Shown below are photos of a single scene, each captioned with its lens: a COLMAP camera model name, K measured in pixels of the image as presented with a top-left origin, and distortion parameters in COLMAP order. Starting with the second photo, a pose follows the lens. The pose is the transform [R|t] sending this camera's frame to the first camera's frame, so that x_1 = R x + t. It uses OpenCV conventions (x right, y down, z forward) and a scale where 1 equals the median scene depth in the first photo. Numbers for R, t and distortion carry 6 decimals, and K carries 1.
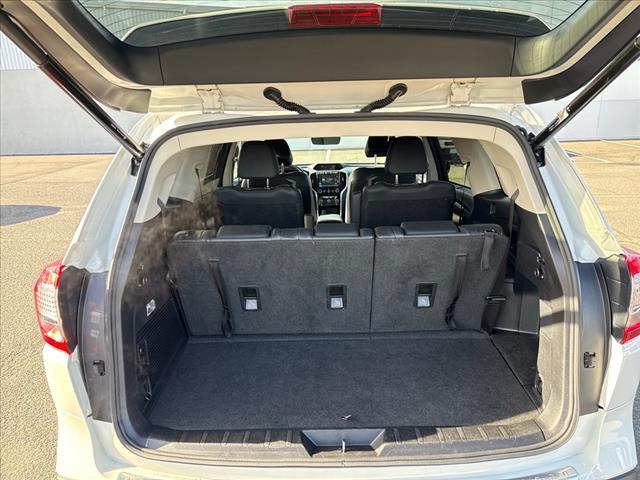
lens RADIAL K [[447.2, 0, 319.0], [0, 447.2, 242.2], [0, 0, 1]] dist [0.018641, -0.024567]
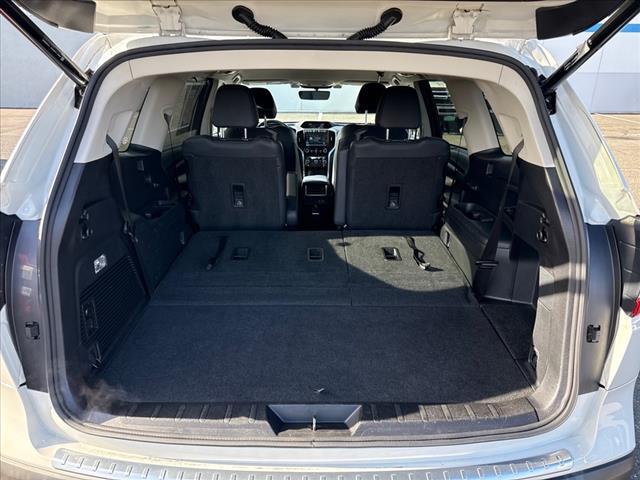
lens RADIAL K [[447.2, 0, 321.4], [0, 447.2, 239.9], [0, 0, 1]] dist [0.018641, -0.024567]
pose [[0.999179, 0.027616, 0.029640, 0.029754], [-0.029556, 0.997306, 0.067140, 0.029663], [-0.027706, -0.067961, 0.997303, 0.126724]]
